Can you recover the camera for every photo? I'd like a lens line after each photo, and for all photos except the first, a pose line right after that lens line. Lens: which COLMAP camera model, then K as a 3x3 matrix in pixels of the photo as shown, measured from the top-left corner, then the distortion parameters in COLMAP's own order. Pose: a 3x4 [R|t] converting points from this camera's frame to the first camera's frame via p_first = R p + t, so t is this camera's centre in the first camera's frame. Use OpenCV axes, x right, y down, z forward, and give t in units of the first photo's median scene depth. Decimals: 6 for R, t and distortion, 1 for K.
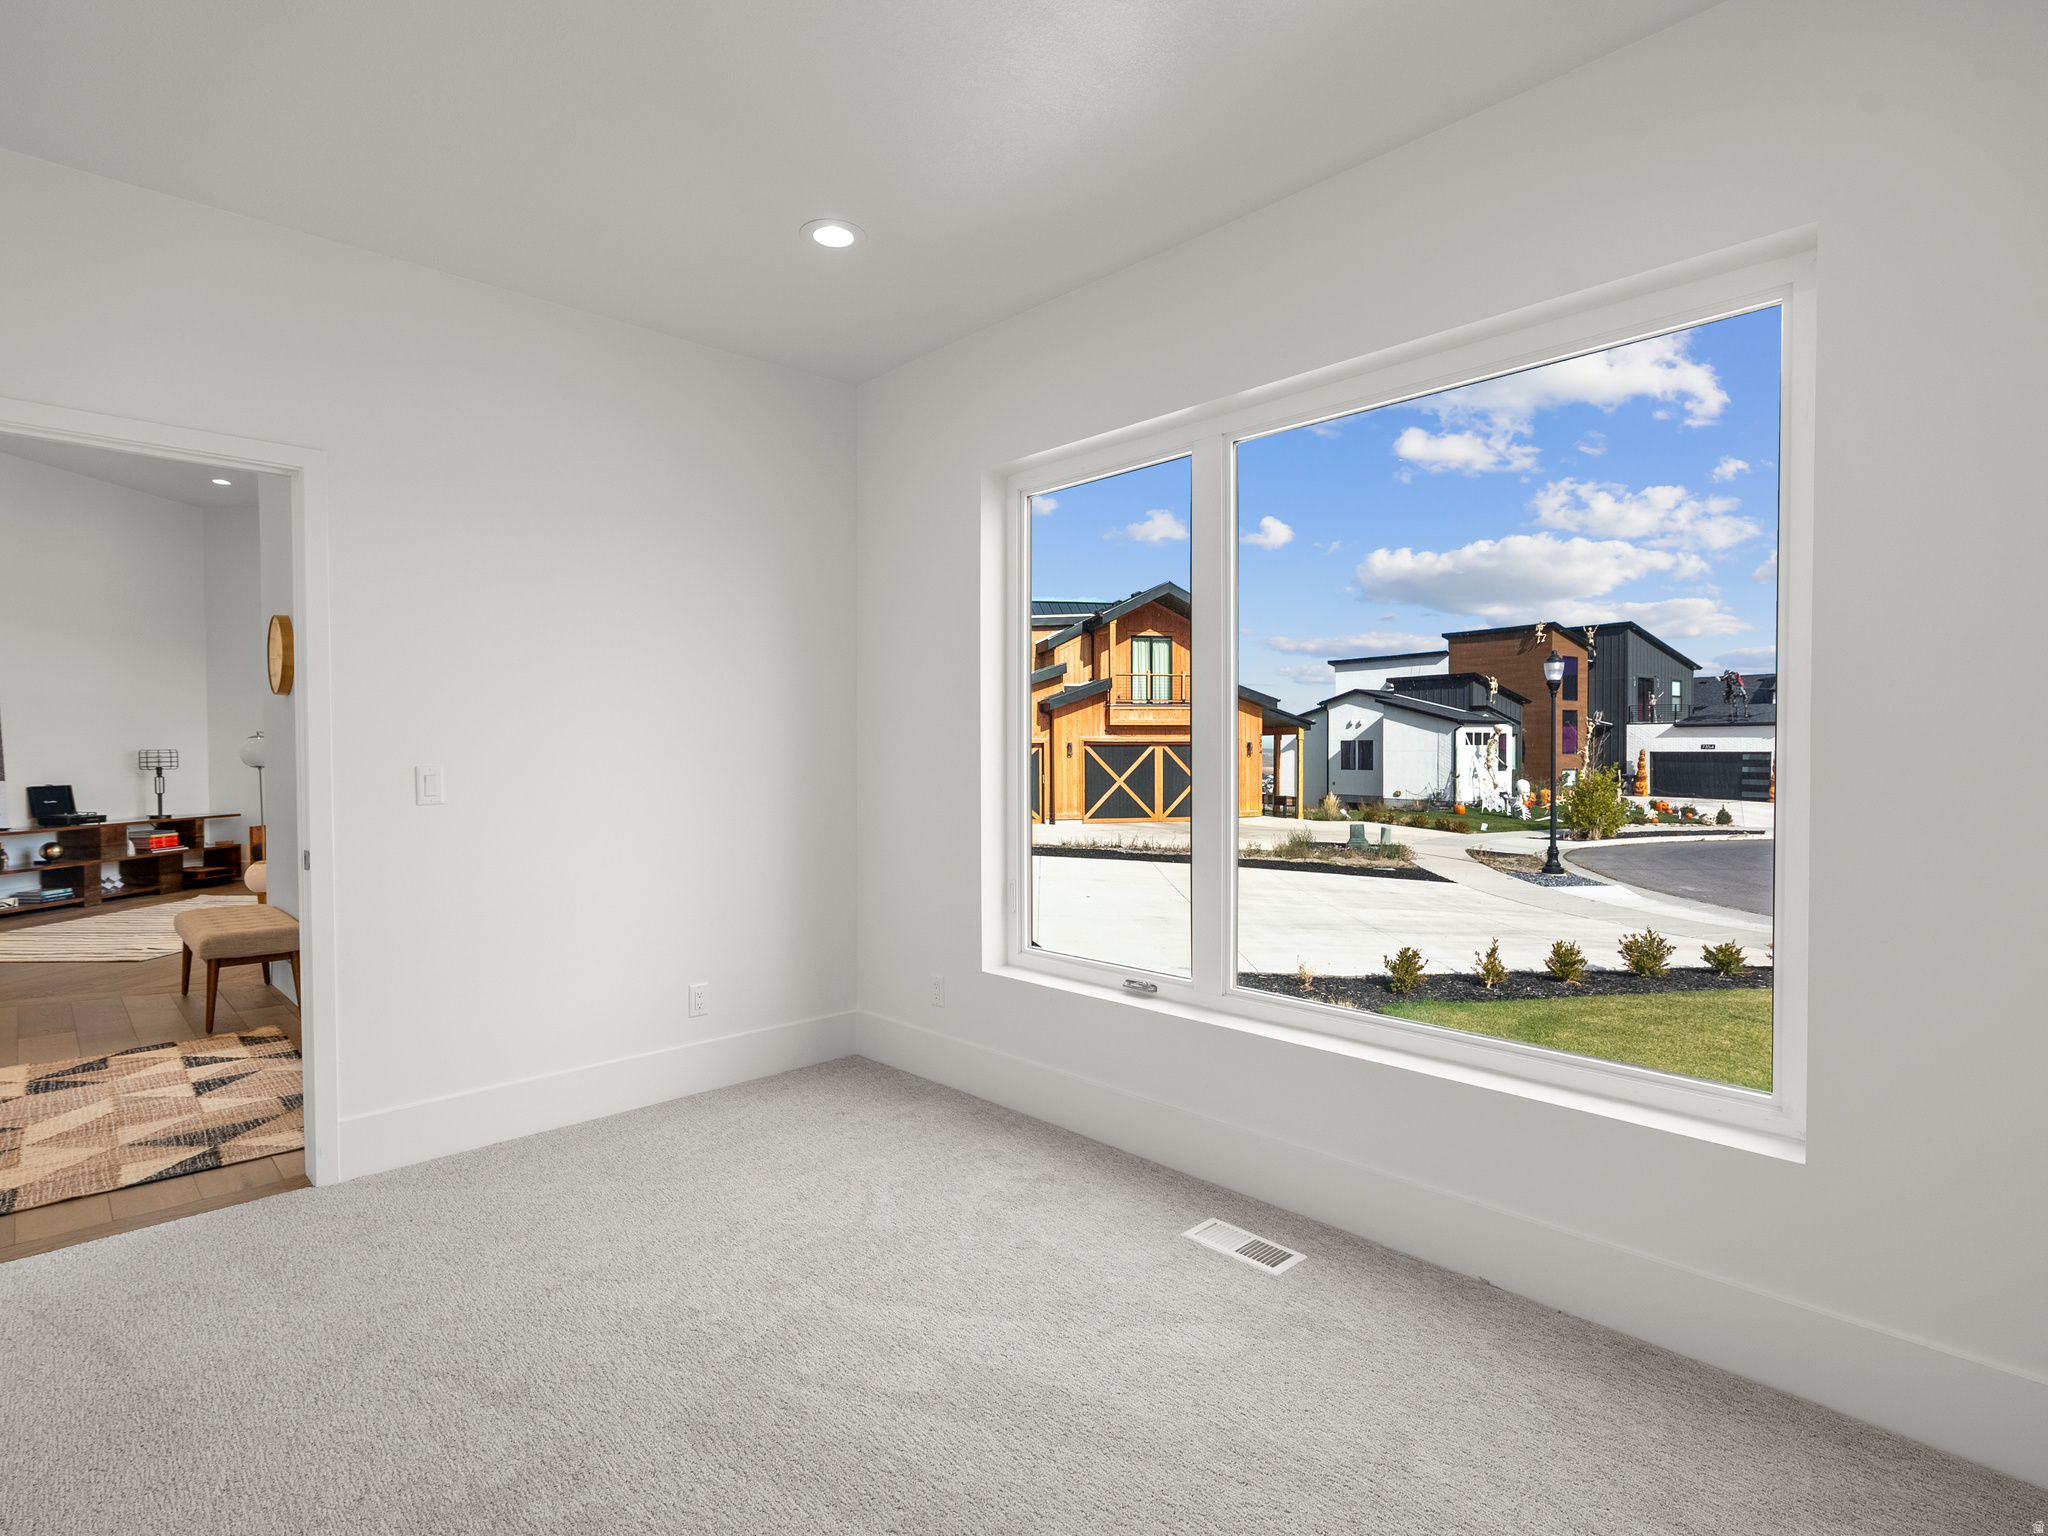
lens RADIAL K [[1023.8, 0, 1030.5], [0, 1023.8, 766.4], [0, 0, 1]] dist [-0.001122, -0.000252]
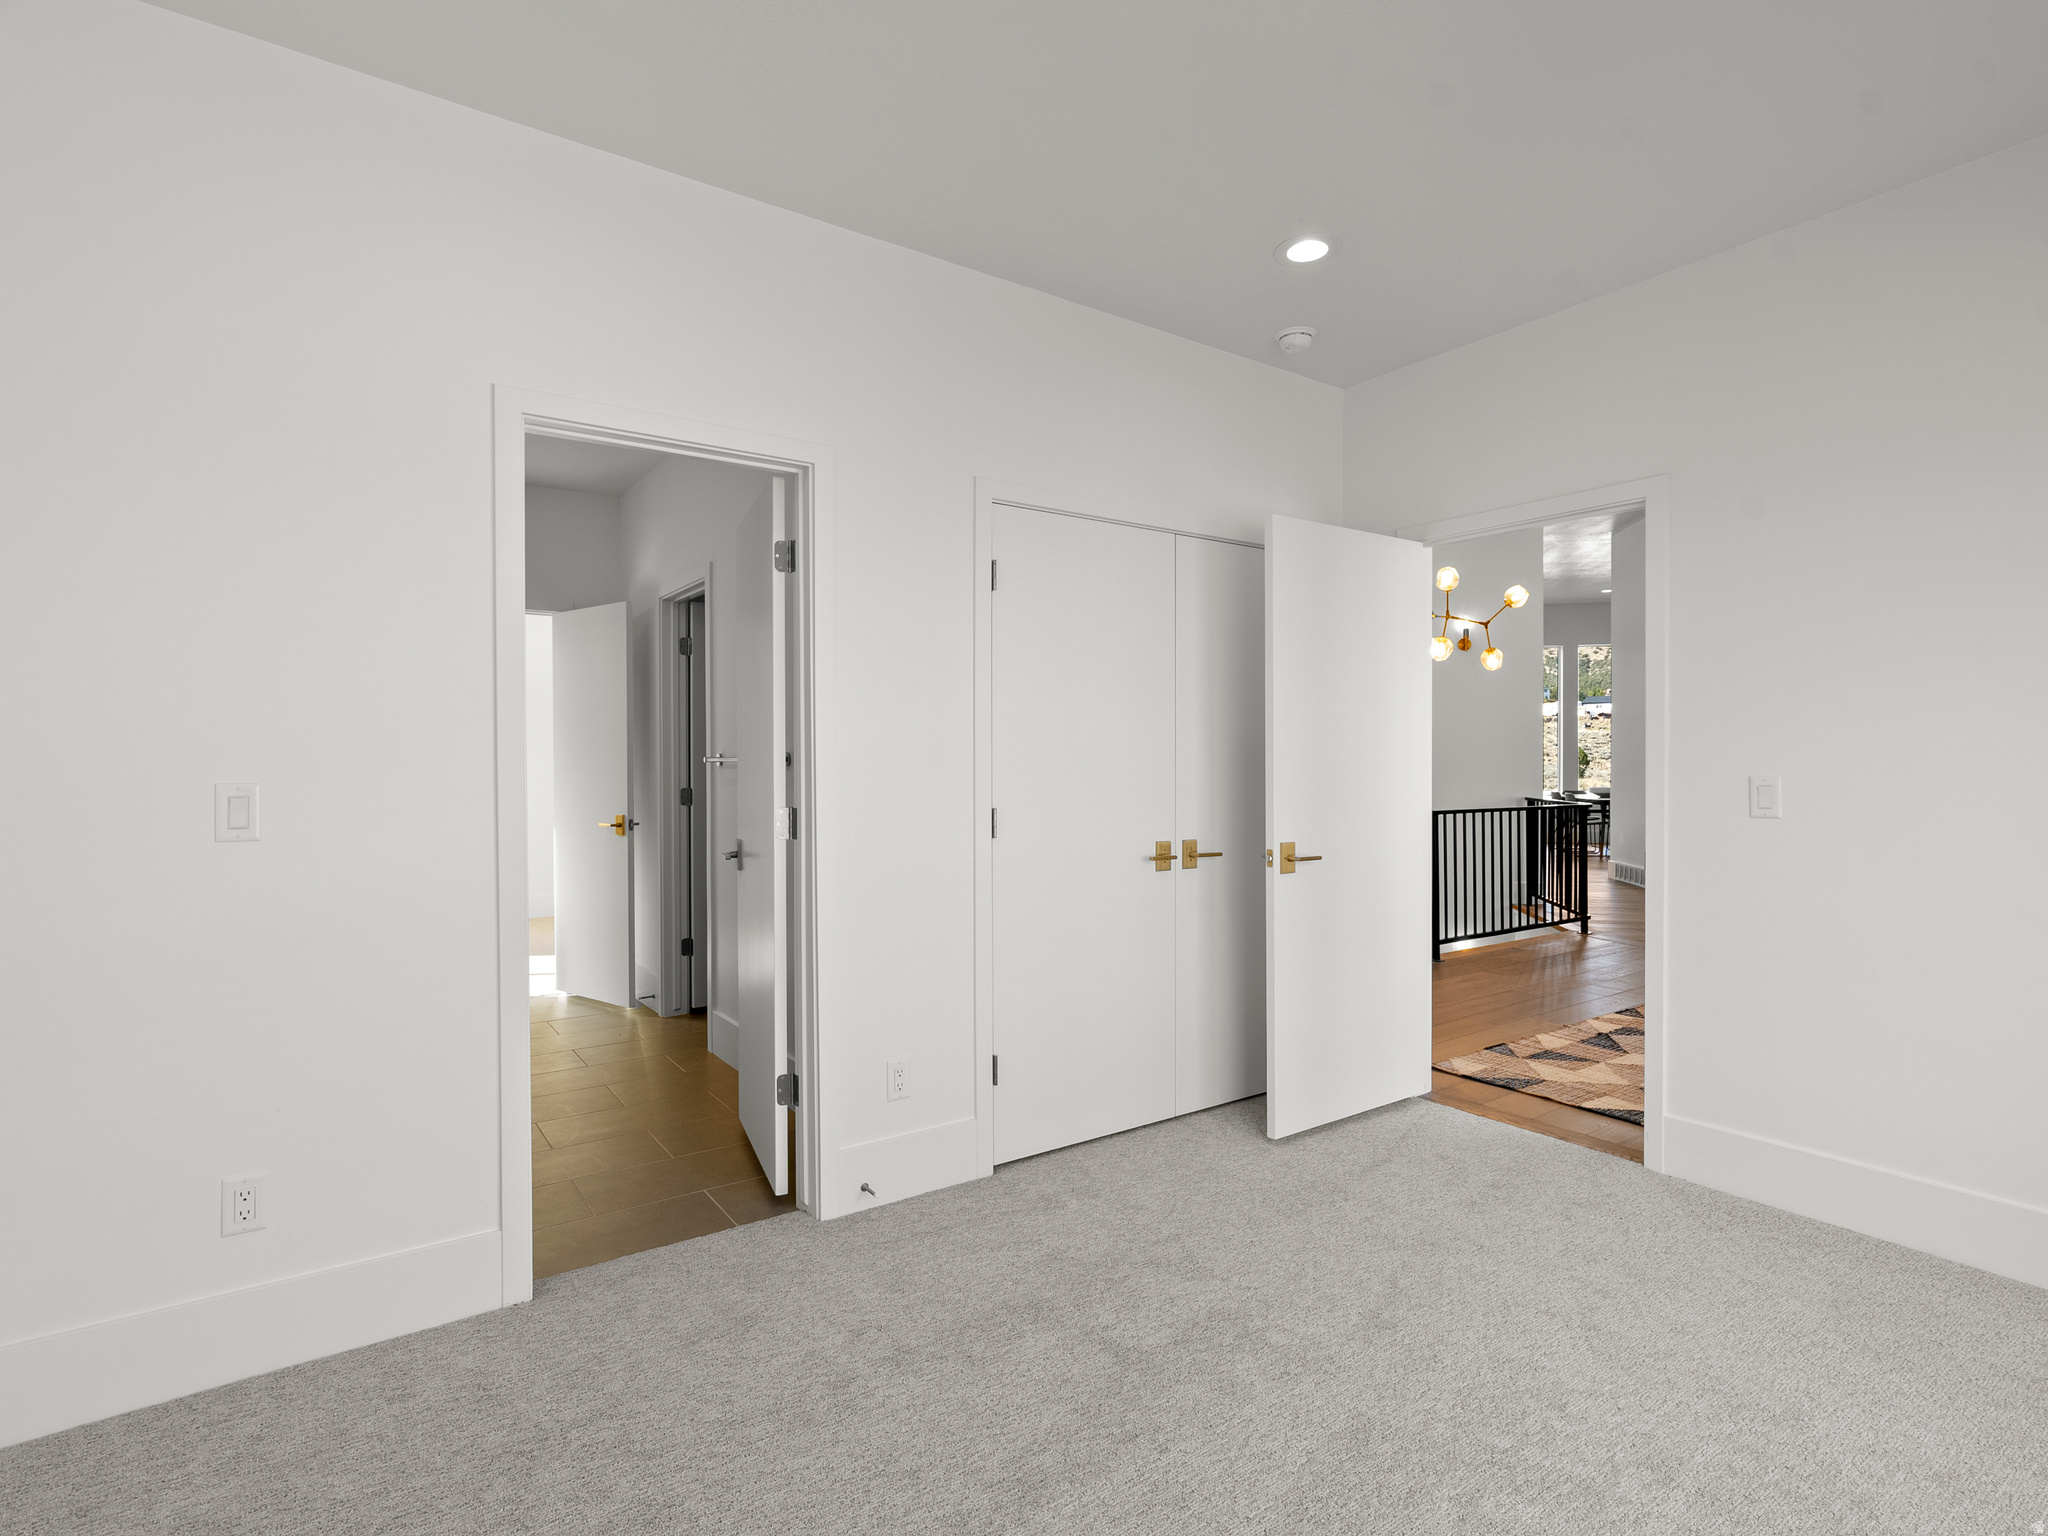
lens RADIAL K [[1023.8, 0, 1030.6], [0, 1023.8, 765.4], [0, 0, 1]] dist [-0.001122, -0.000252]
pose [[-0.161696, 0.004618, -0.986830, 0.459477], [-0.009054, 0.999940, 0.006163, -0.010207], [0.986799, 0.009931, -0.161645, 0.529636]]
